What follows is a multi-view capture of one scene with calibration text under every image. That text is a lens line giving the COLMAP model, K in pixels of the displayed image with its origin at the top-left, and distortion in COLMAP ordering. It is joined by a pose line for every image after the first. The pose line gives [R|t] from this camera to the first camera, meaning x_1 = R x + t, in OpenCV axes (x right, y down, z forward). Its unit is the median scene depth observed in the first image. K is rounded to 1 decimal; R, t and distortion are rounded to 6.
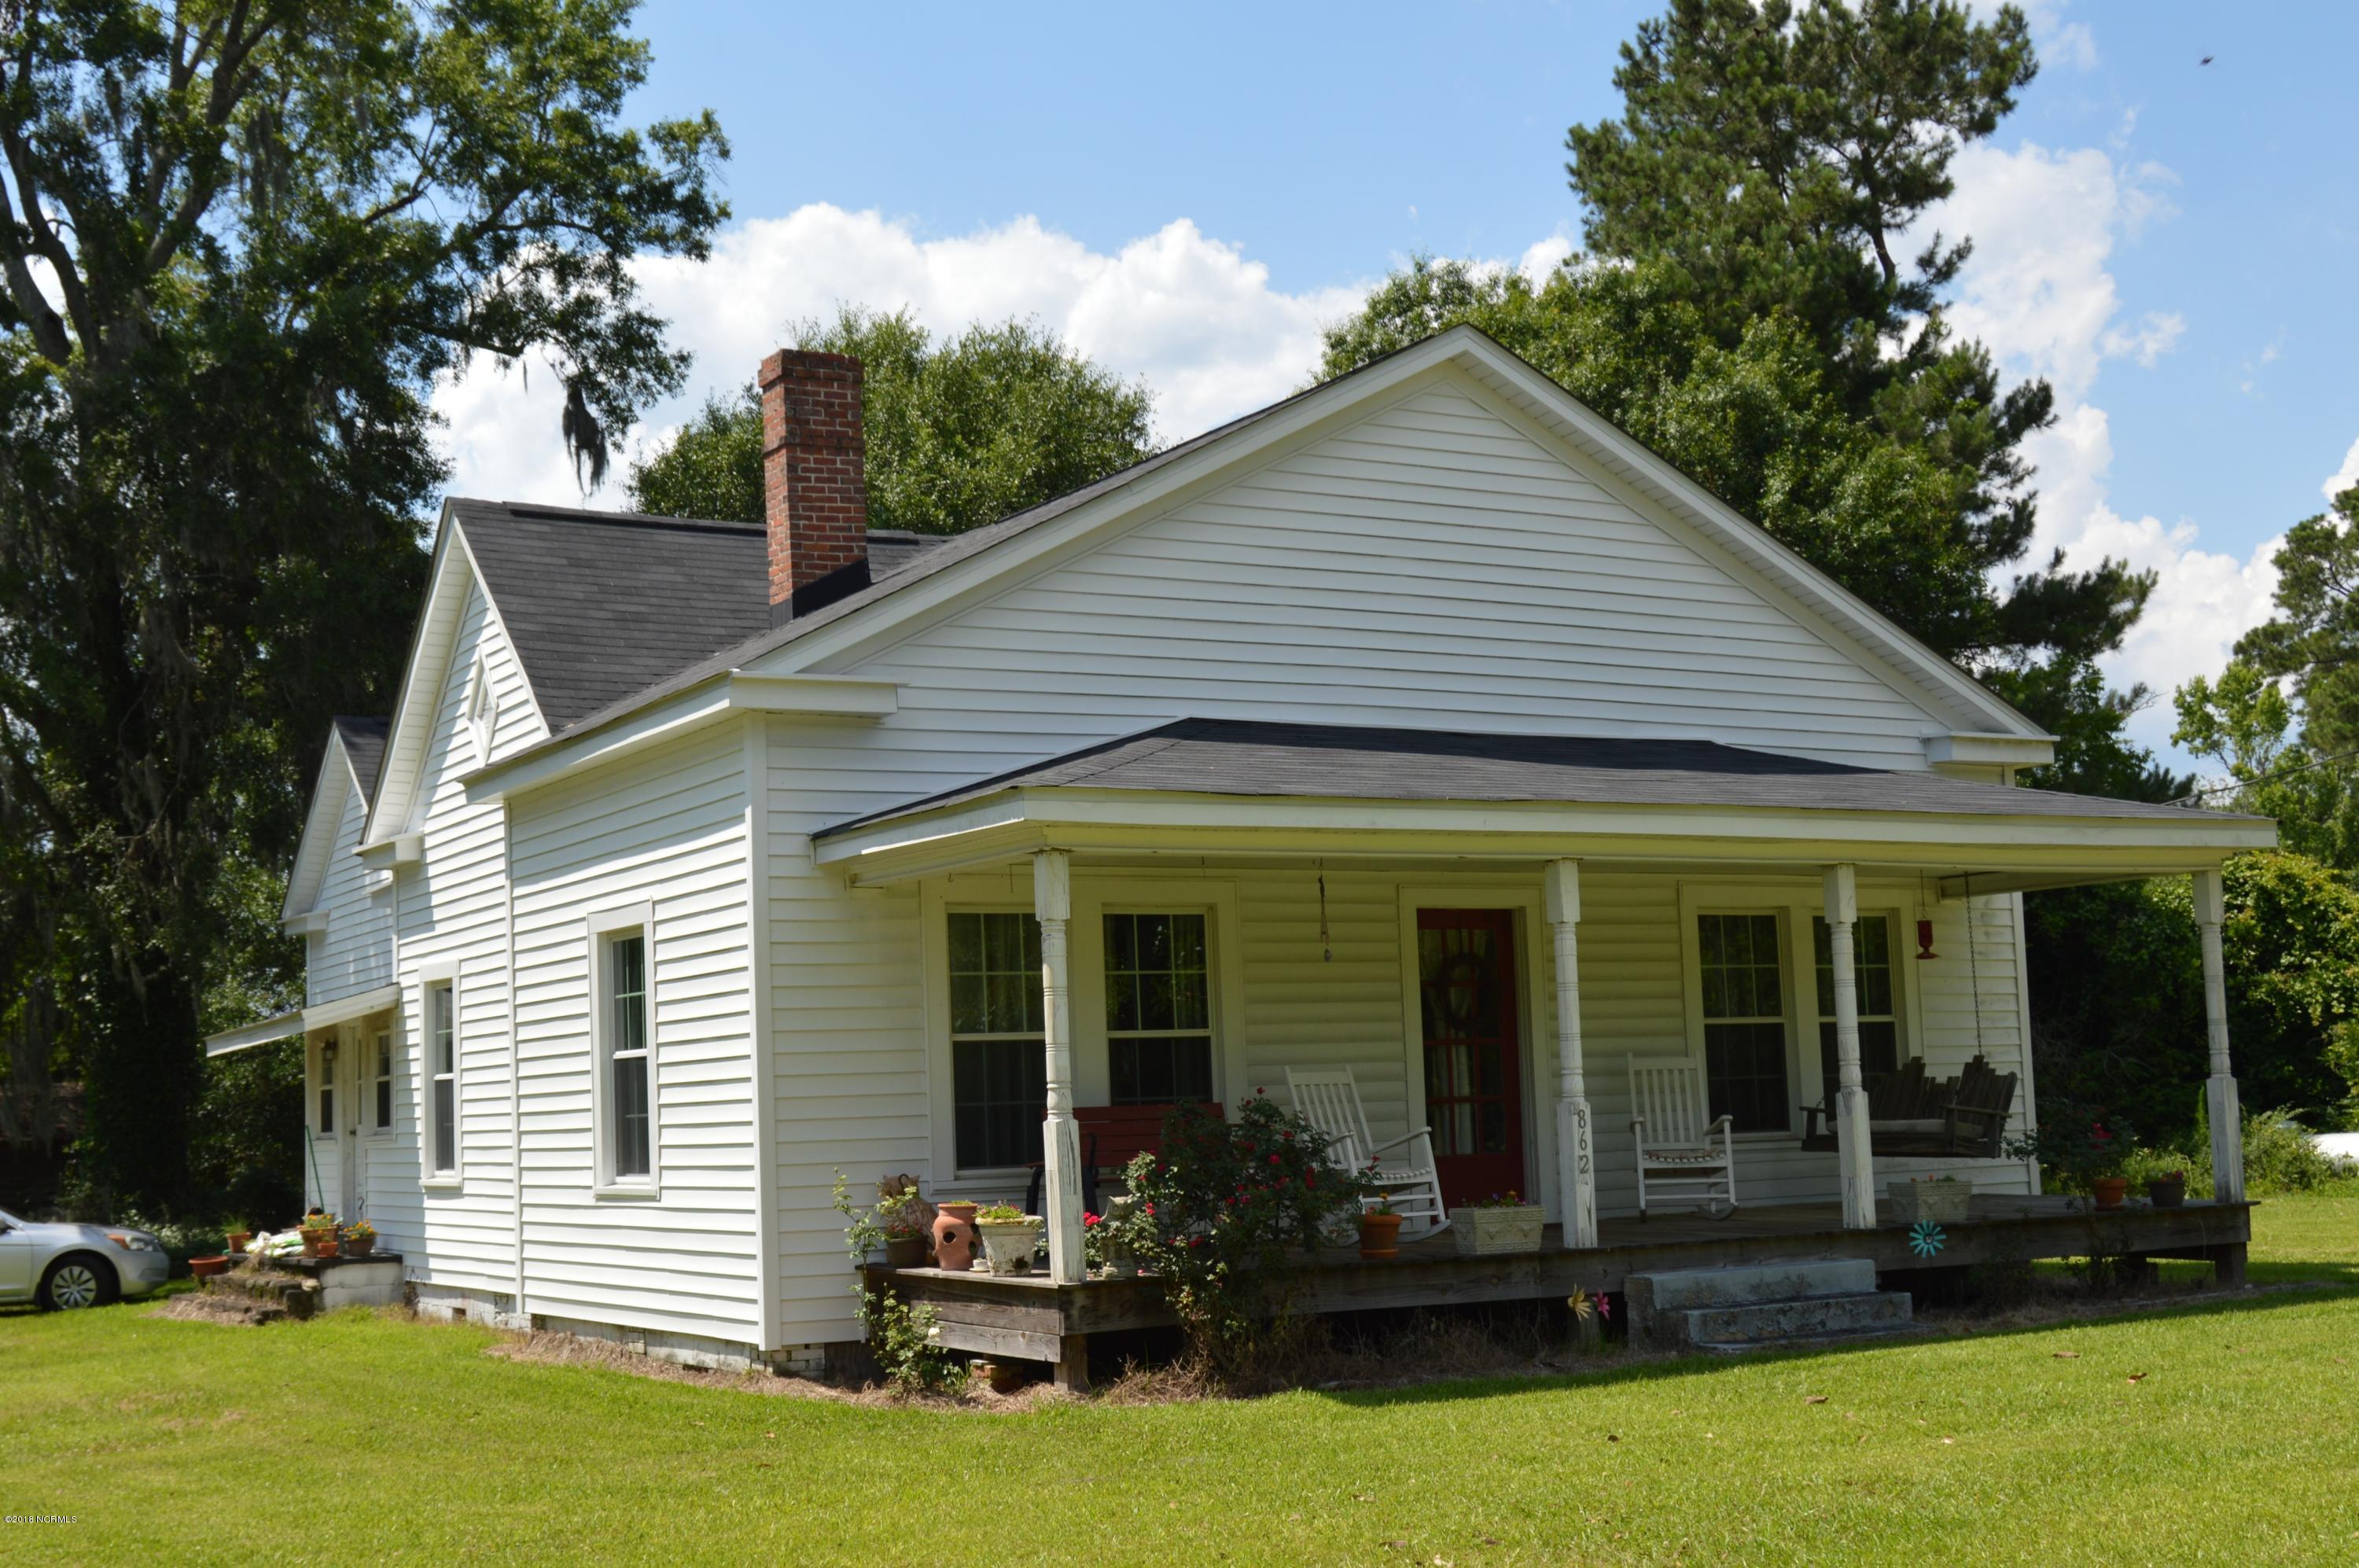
lens RADIAL K [[2703.5, 0, 1043.5], [0, 2703.5, 895.5], [0, 0, 1]] dist [-0.030569, 0.010201]
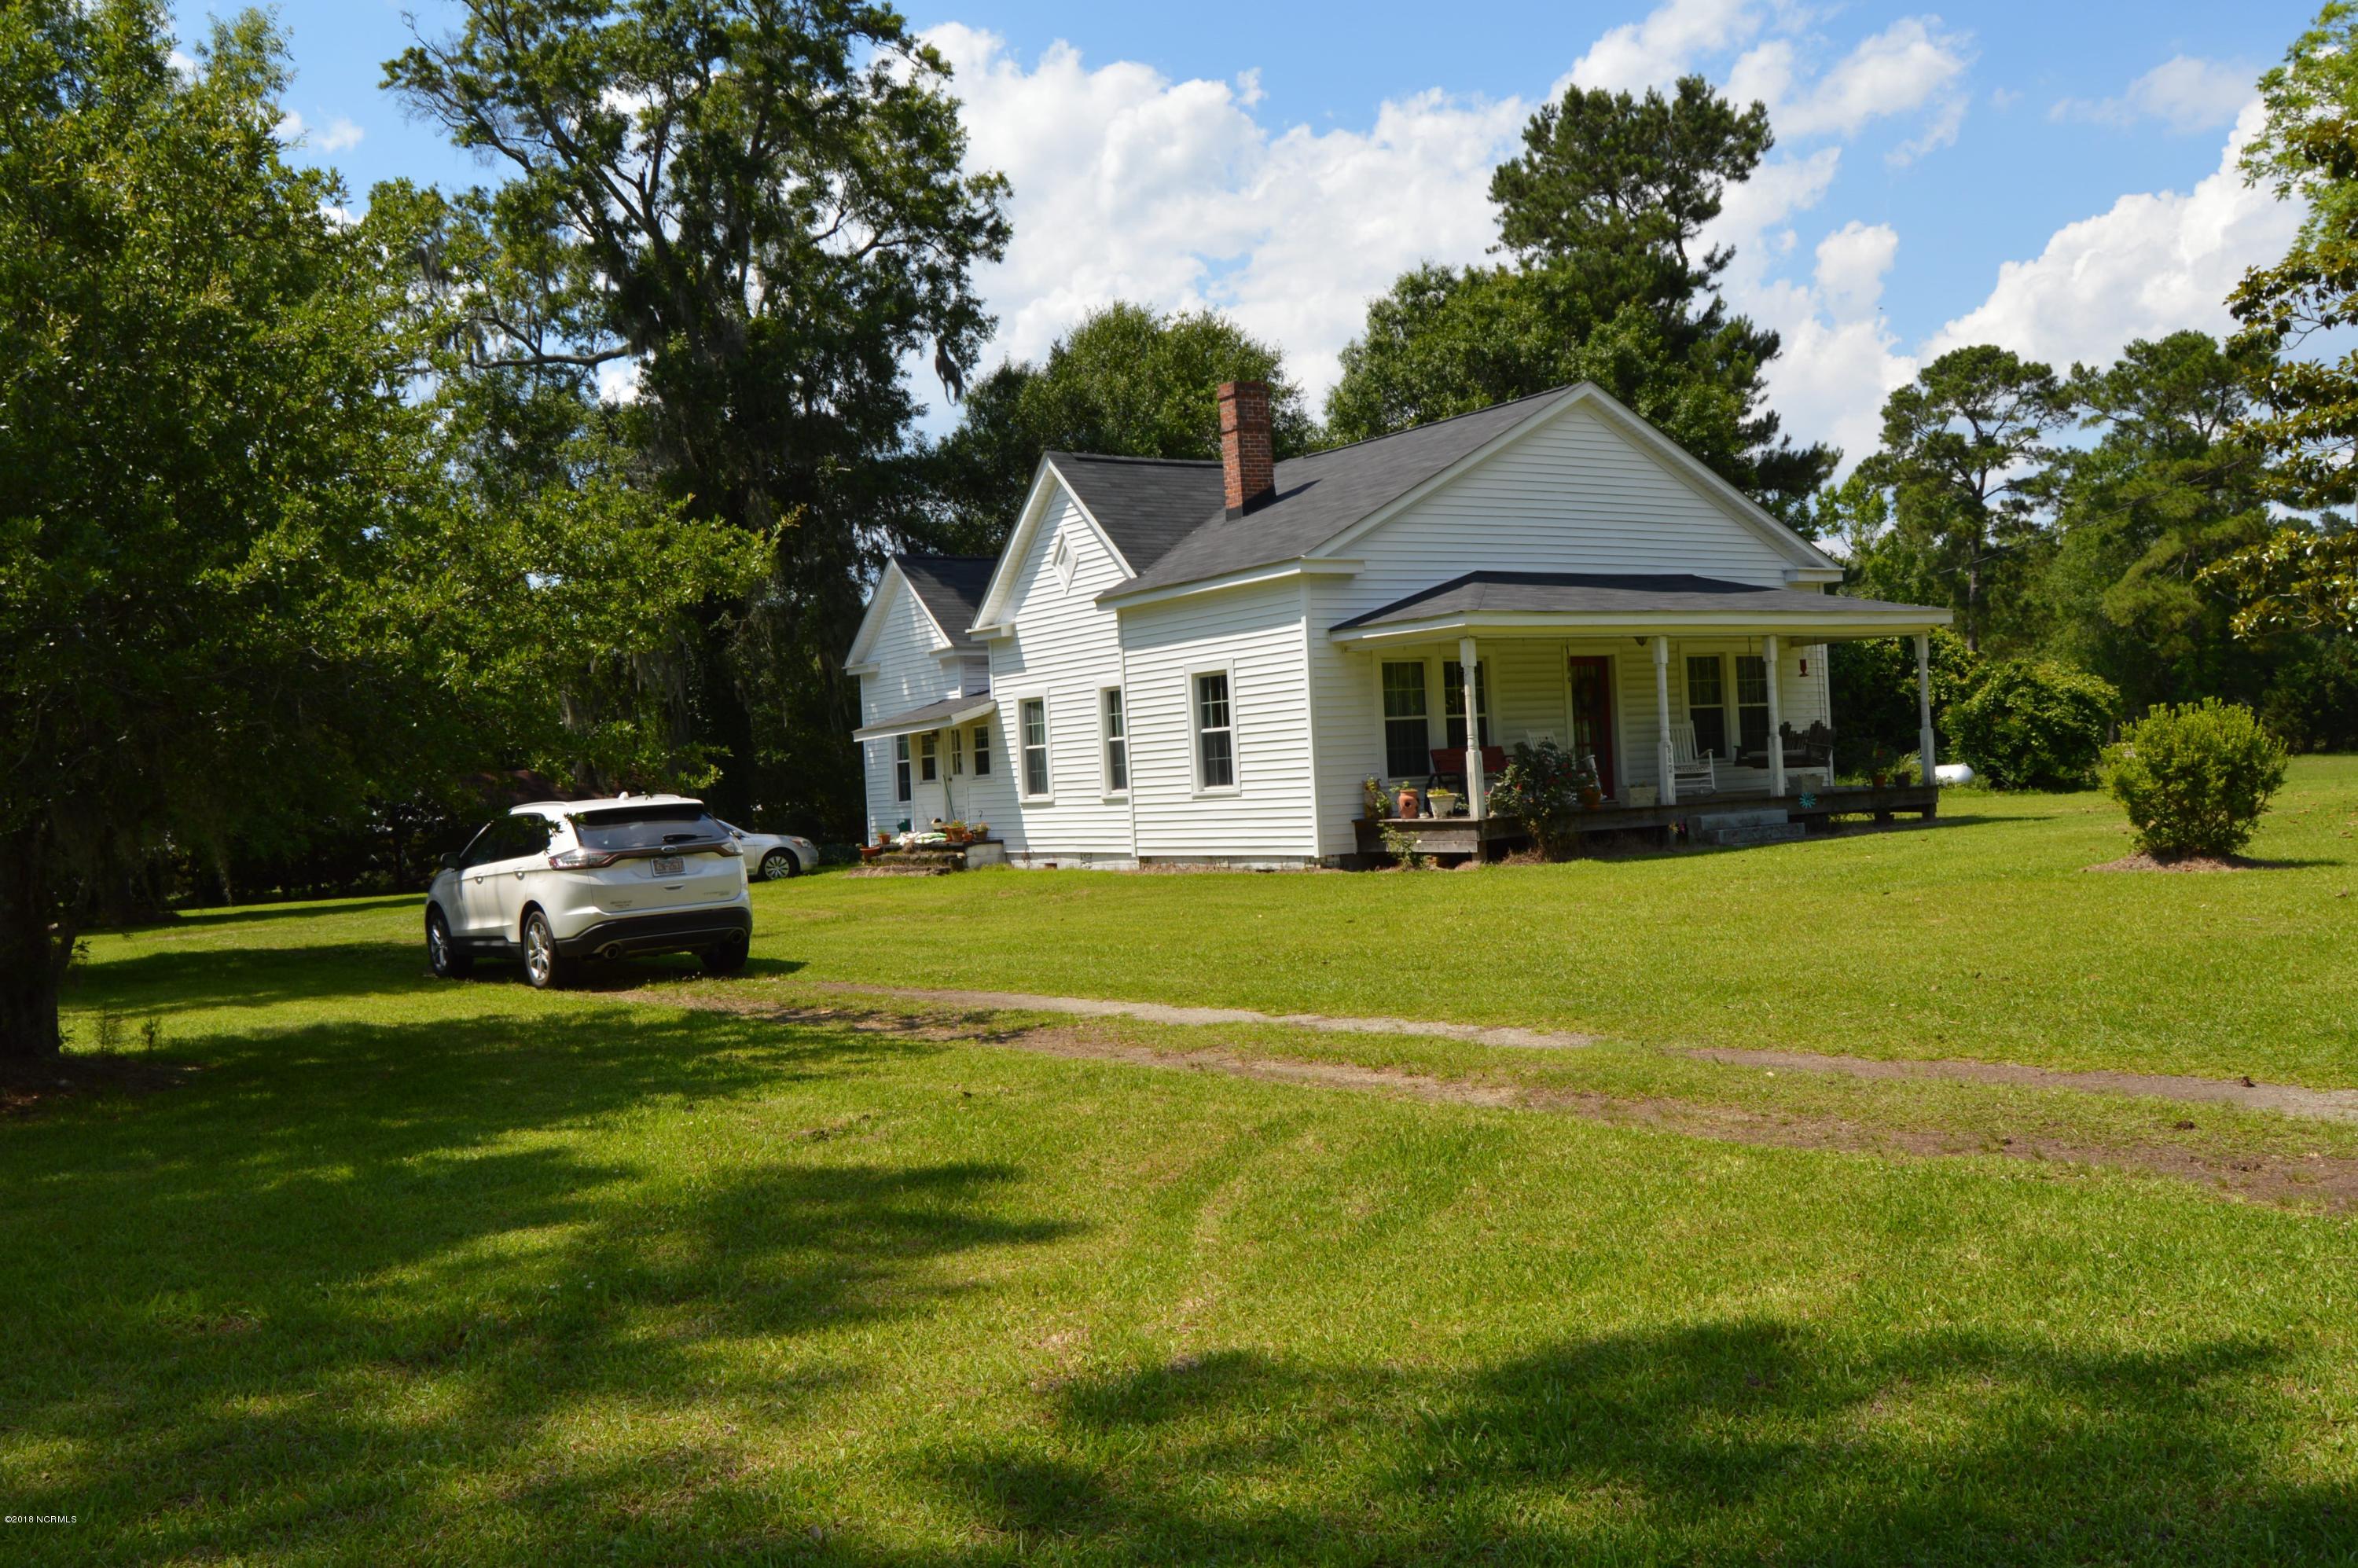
lens RADIAL K [[1891.9, 0, 1185.7], [0, 1891.9, 792.4], [0, 0, 1]] dist [-0.010863, 0.002305]
pose [[0.995951, -0.020411, 0.087554, -0.261480], [0.012957, 0.996308, 0.084867, -0.016855], [-0.088963, -0.083389, 0.992538, -0.419347]]
